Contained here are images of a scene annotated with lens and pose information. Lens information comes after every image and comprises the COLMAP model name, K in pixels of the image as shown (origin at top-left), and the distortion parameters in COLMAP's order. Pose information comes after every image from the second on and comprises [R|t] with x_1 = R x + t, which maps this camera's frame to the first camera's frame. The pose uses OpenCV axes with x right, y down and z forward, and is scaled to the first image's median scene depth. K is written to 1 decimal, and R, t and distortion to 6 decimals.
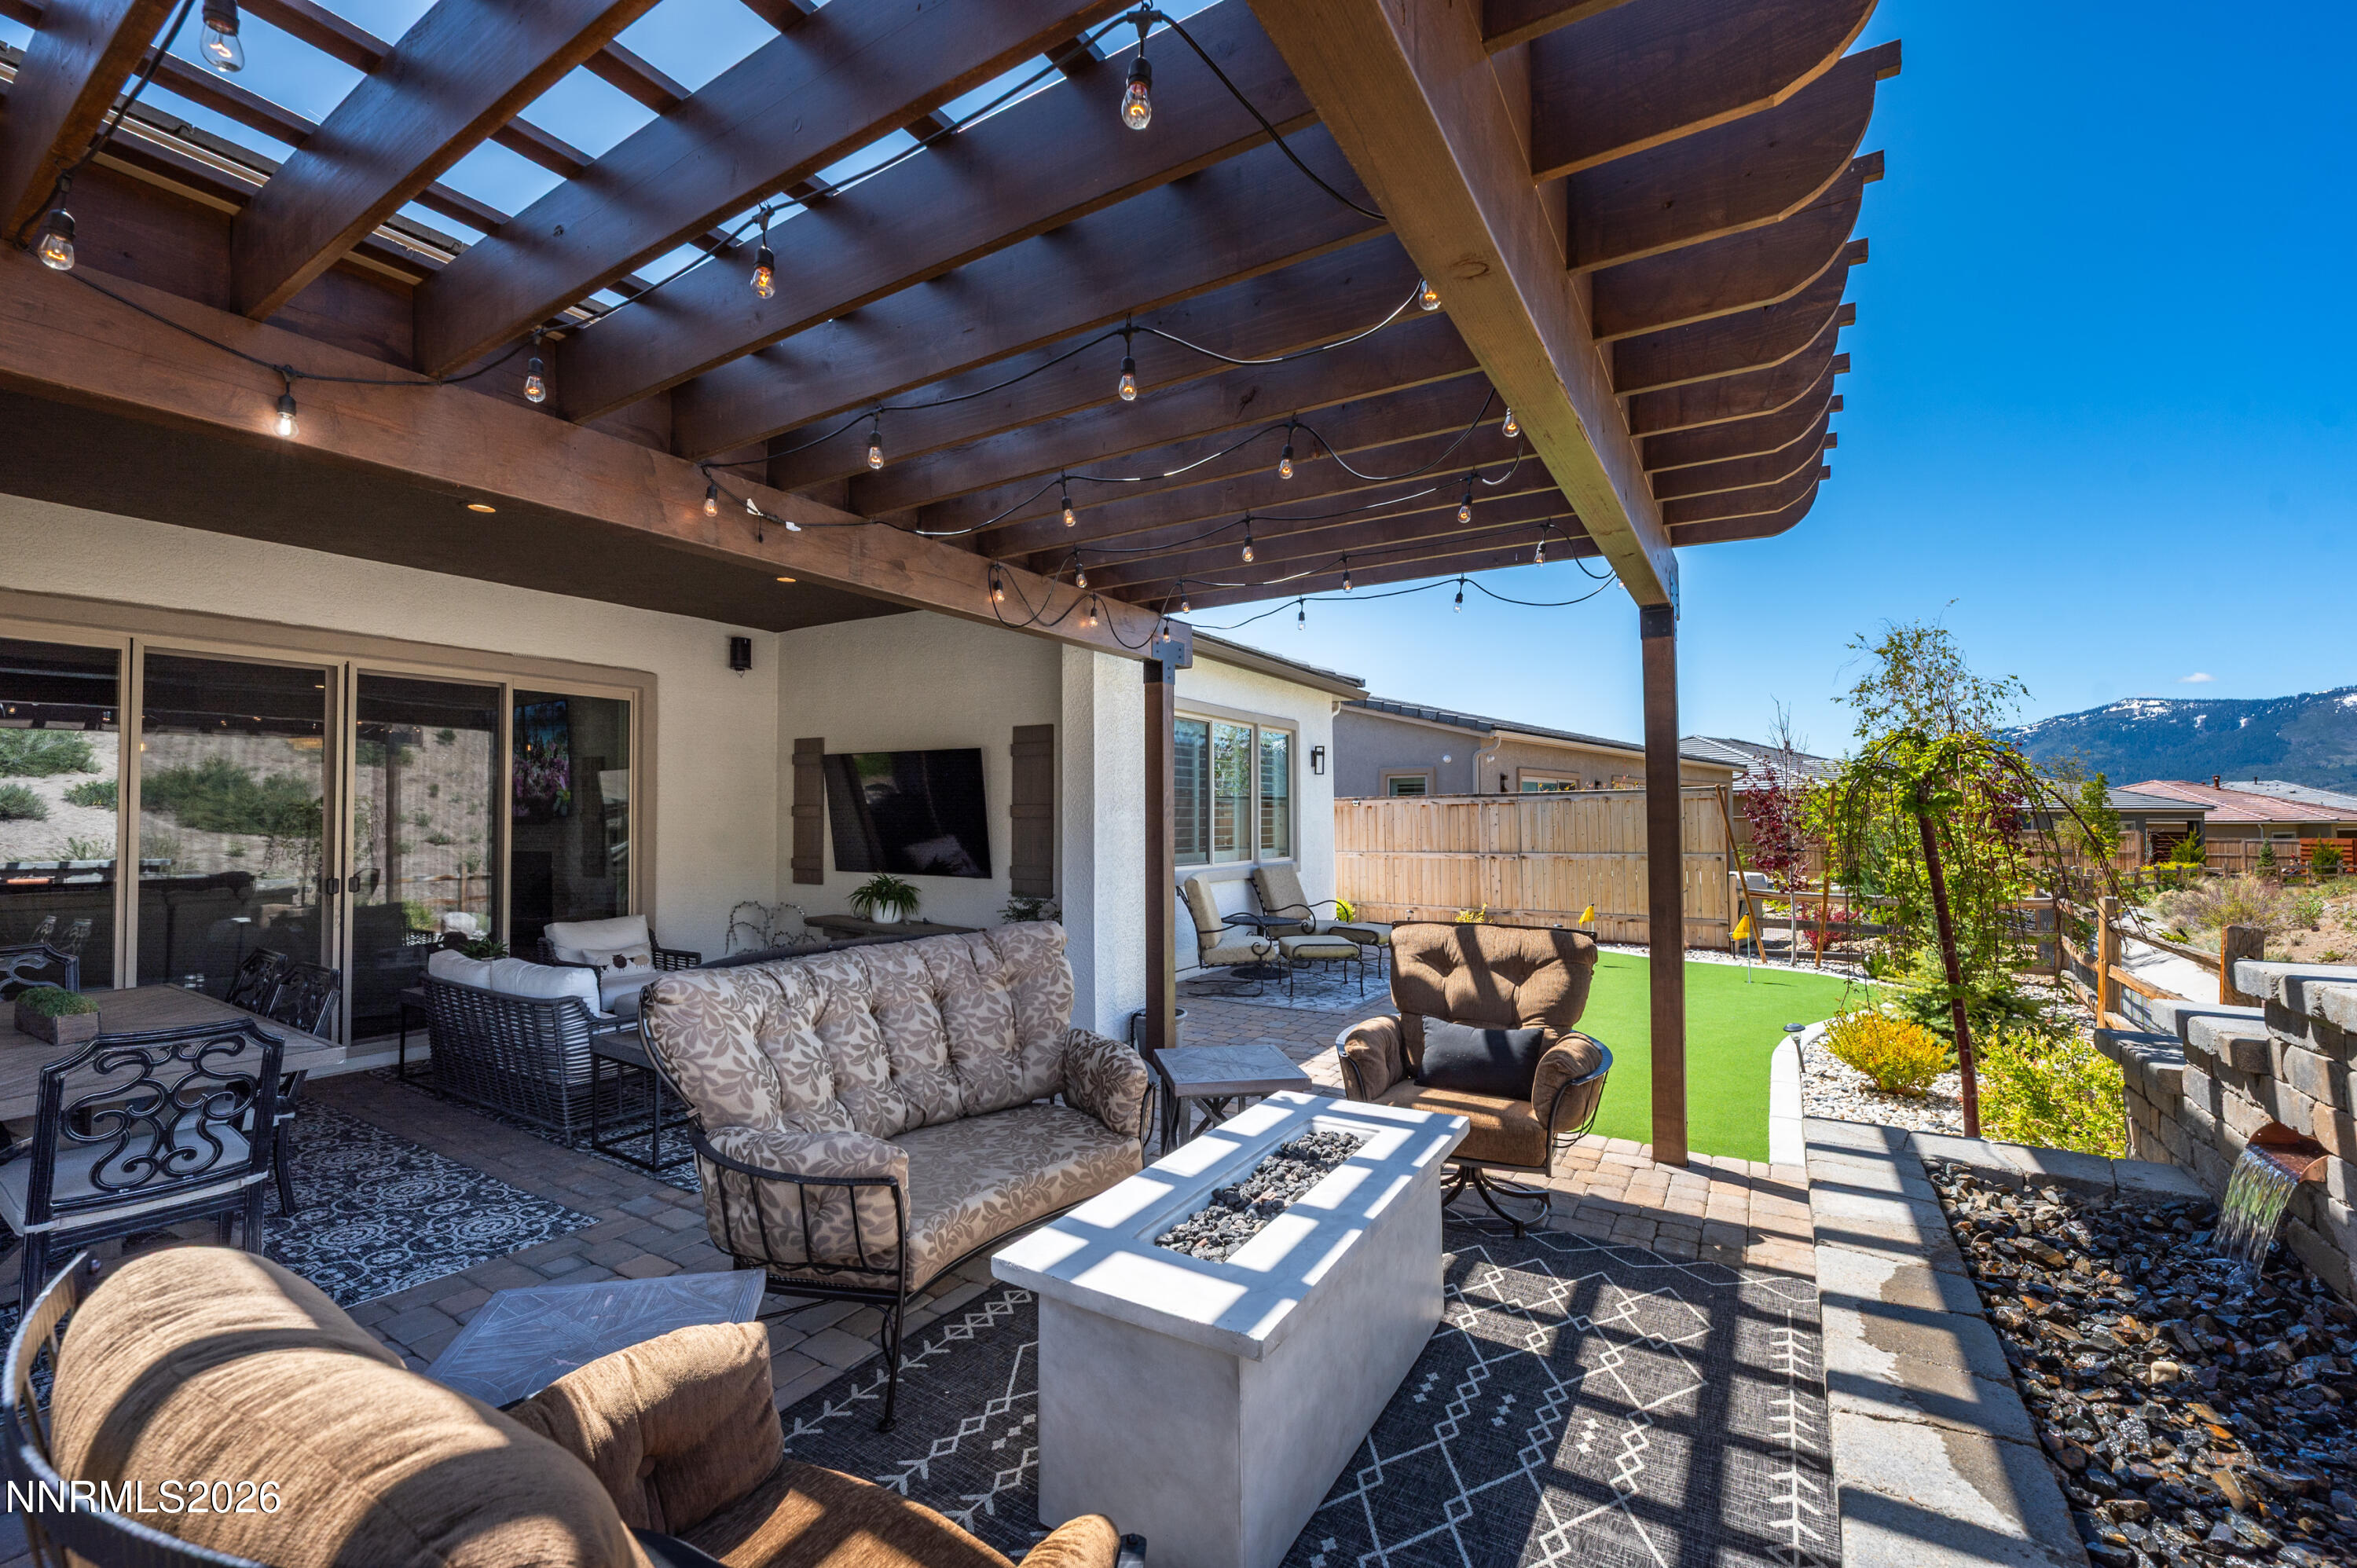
lens RADIAL K [[991.5, 0, 1178.5], [0, 991.5, 784.0], [0, 0, 1]] dist [-0.001568, 0.000049]
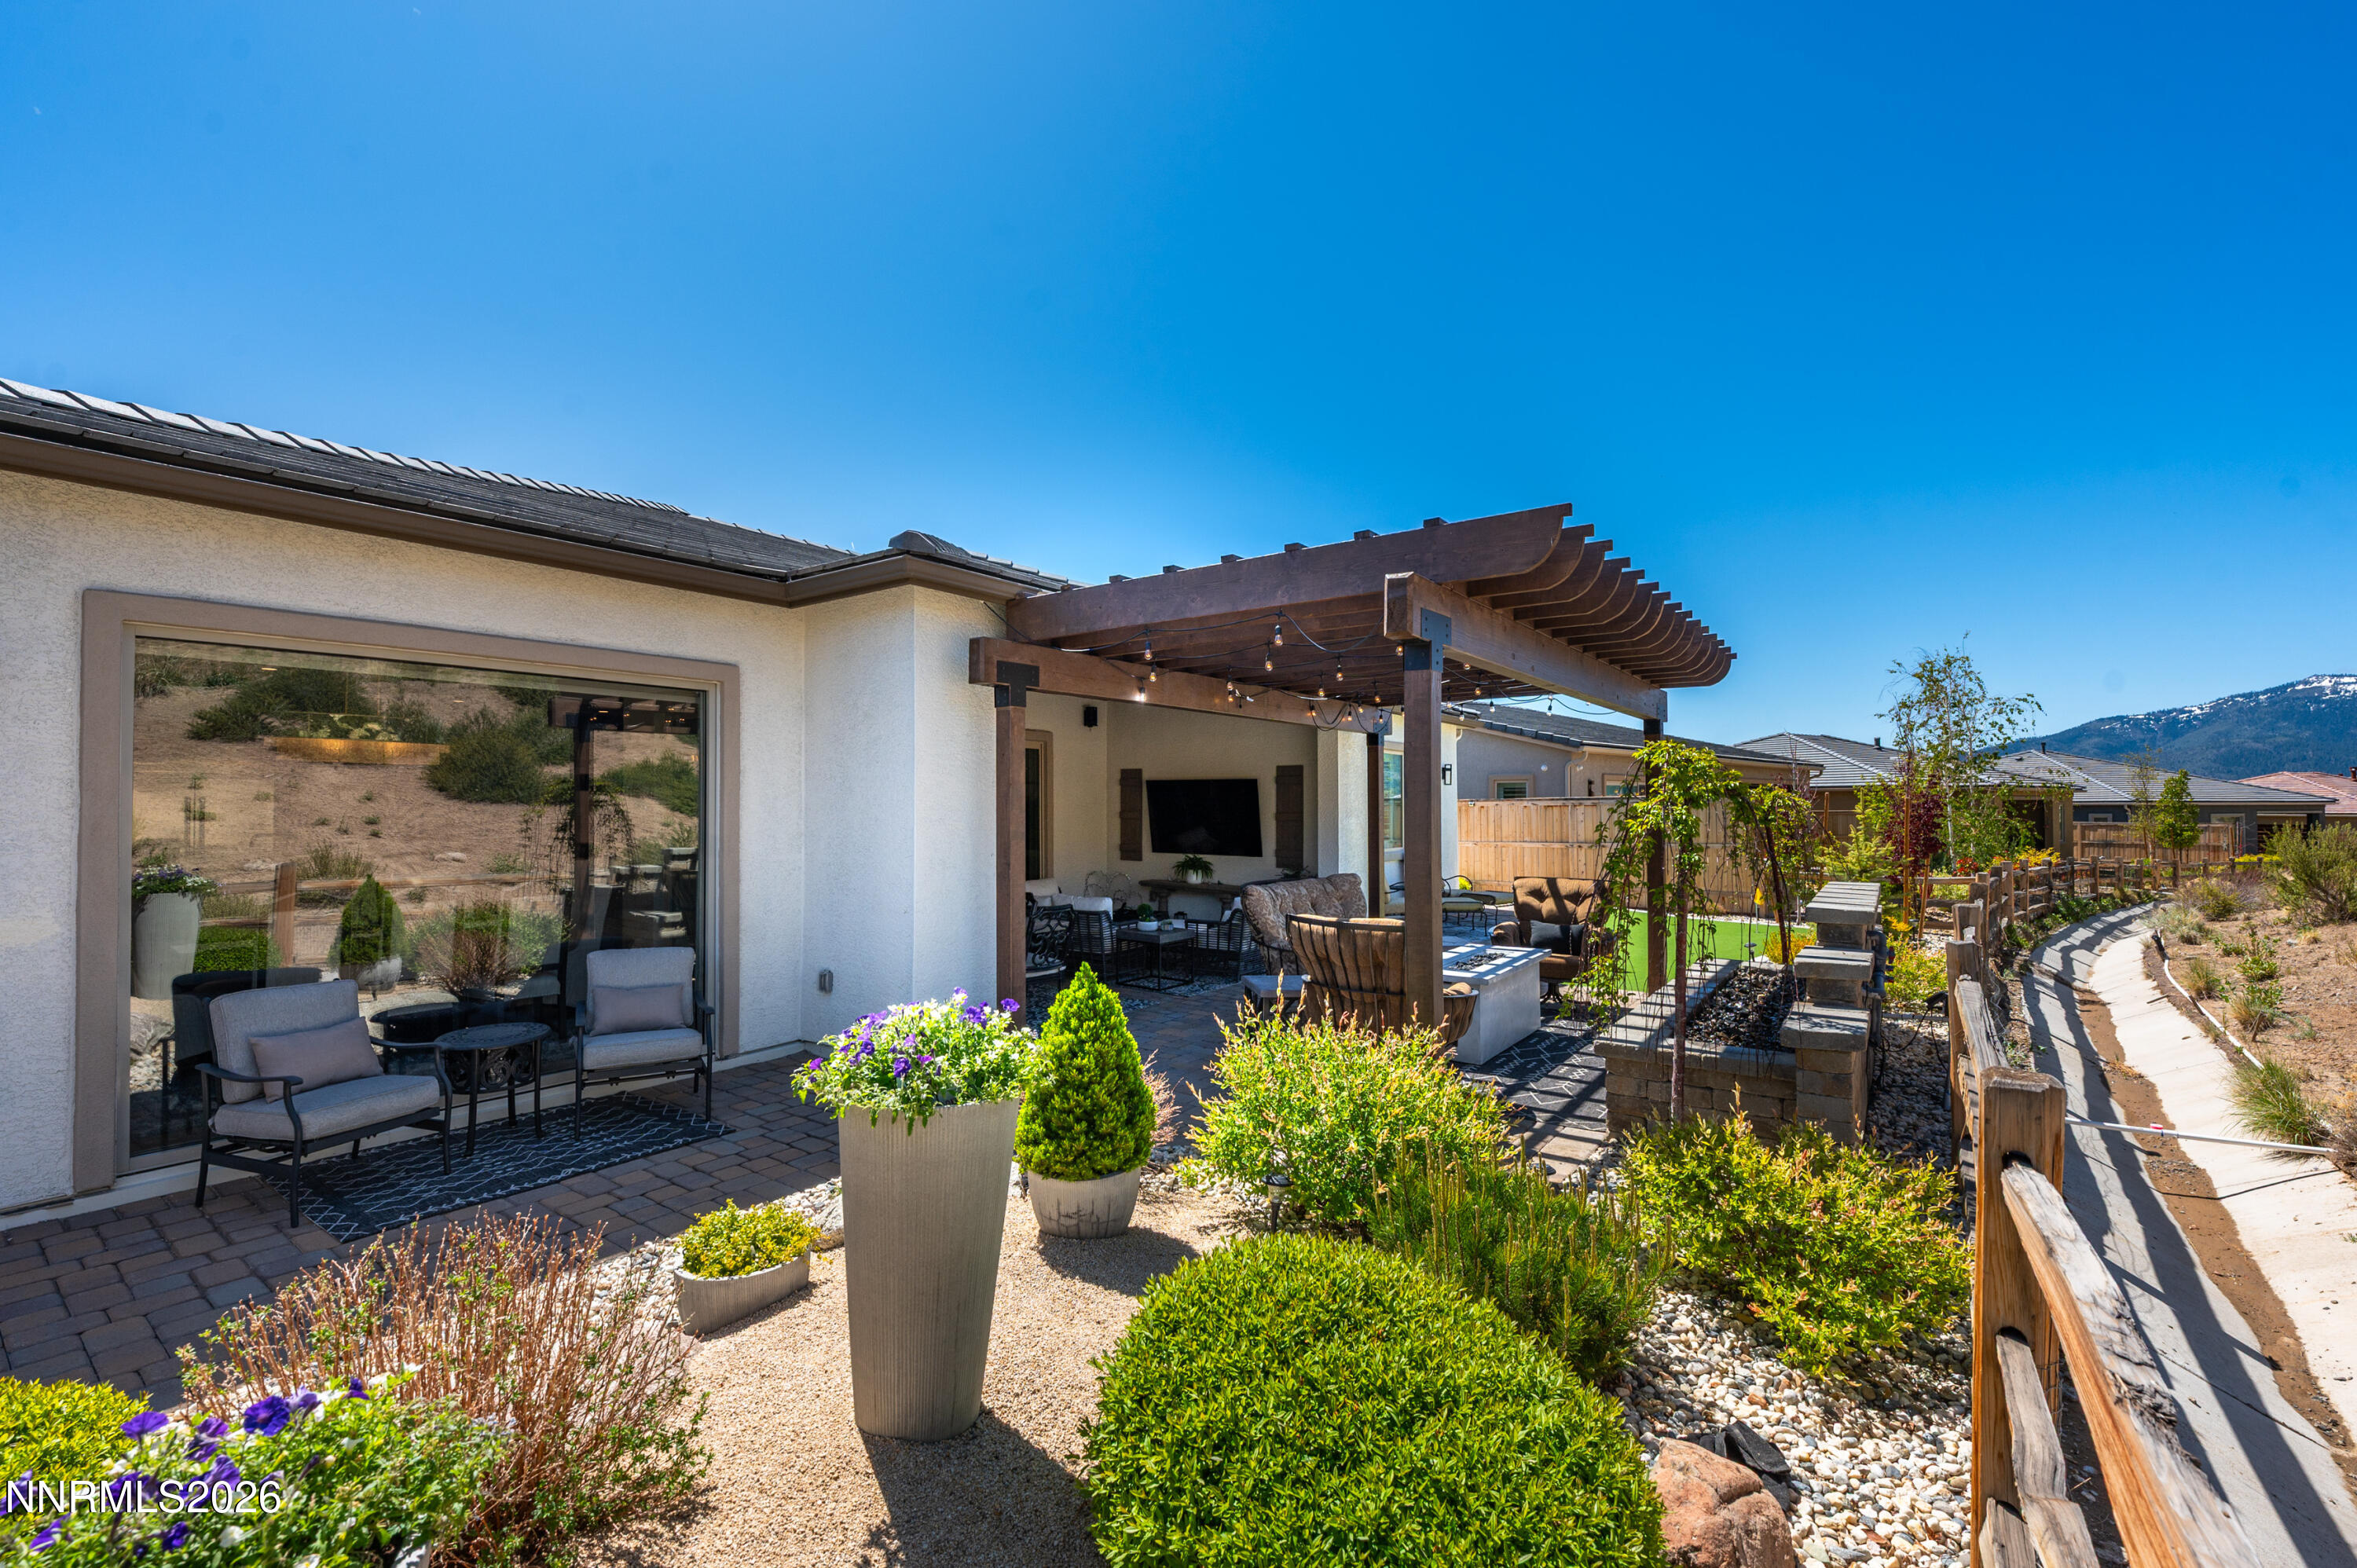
lens RADIAL K [[991.5, 0, 1178.5], [0, 991.5, 784.0], [0, 0, 1]] dist [-0.001568, 0.000049]
pose [[0.996078, -0.001067, -0.088474, -0.154016], [0.002120, 0.999928, 0.011814, -0.040225], [0.088455, -0.011956, 0.996008, -0.573226]]
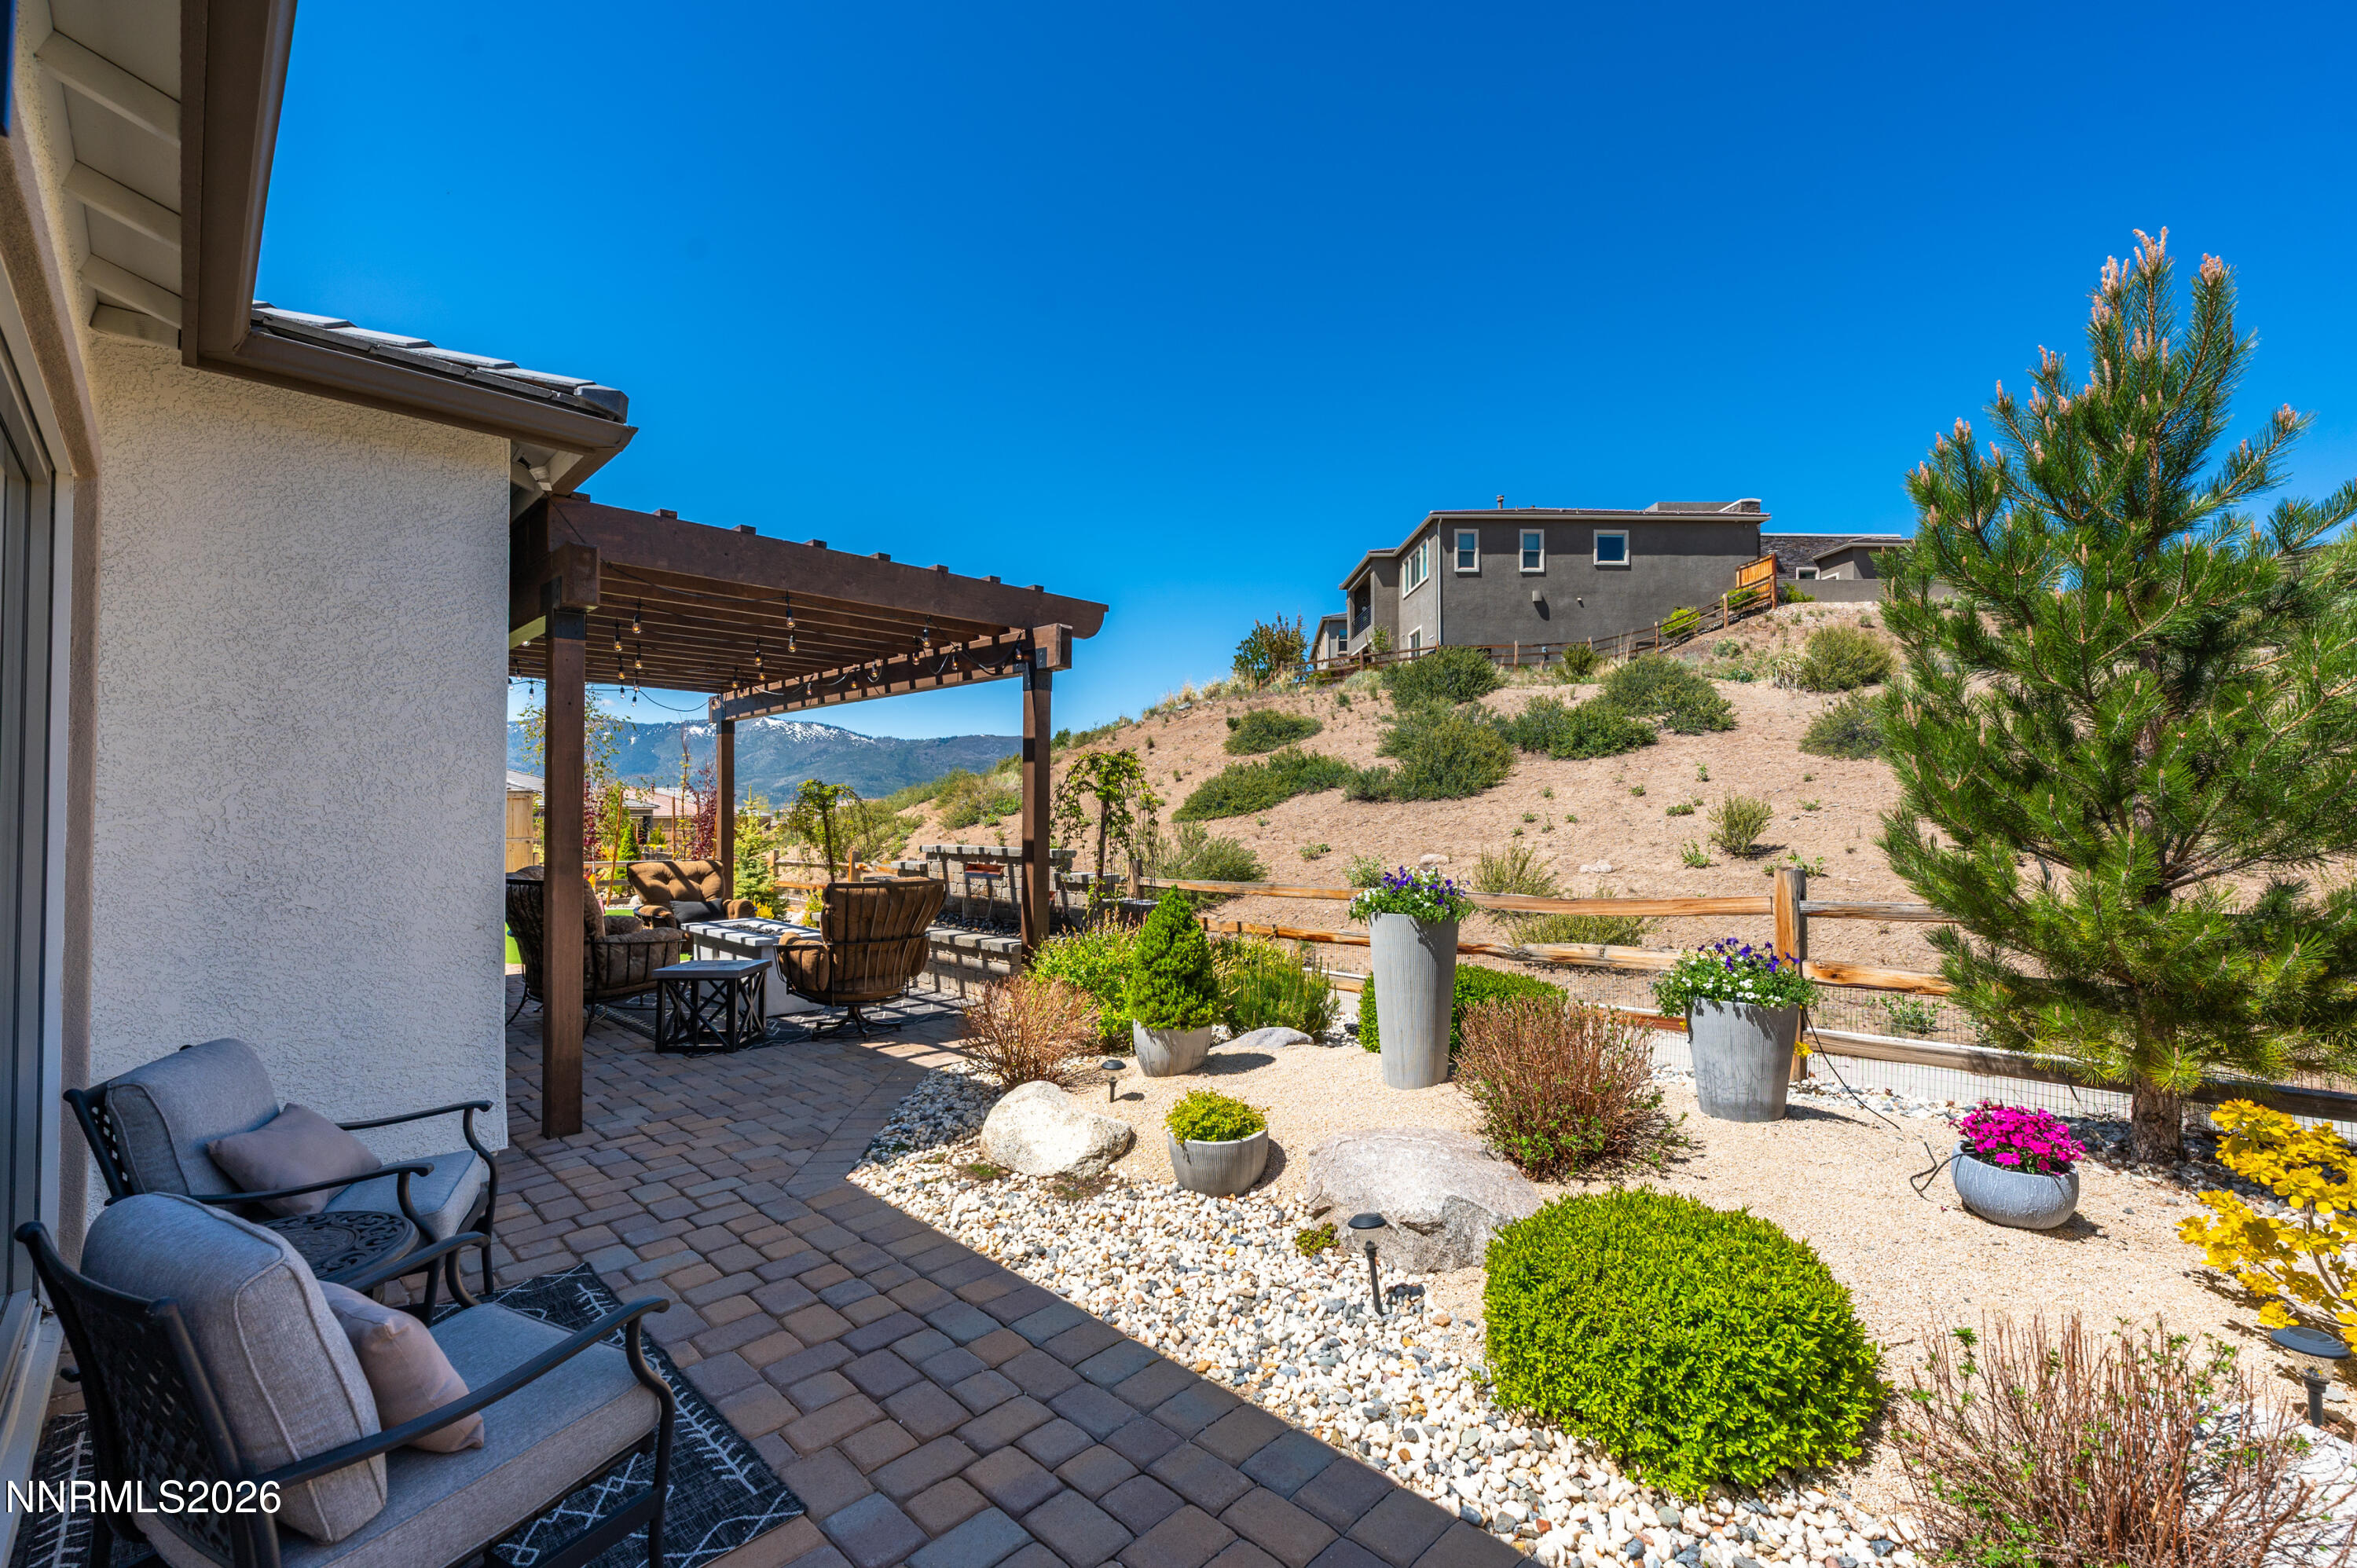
lens RADIAL K [[991.5, 0, 1178.5], [0, 991.5, 784.0], [0, 0, 1]] dist [-0.001568, 0.000049]
pose [[0.233478, 0.026977, 0.971988, -0.814217], [-0.032154, 0.999283, -0.020011, -0.008970], [-0.971830, -0.026581, 0.234178, -0.303507]]
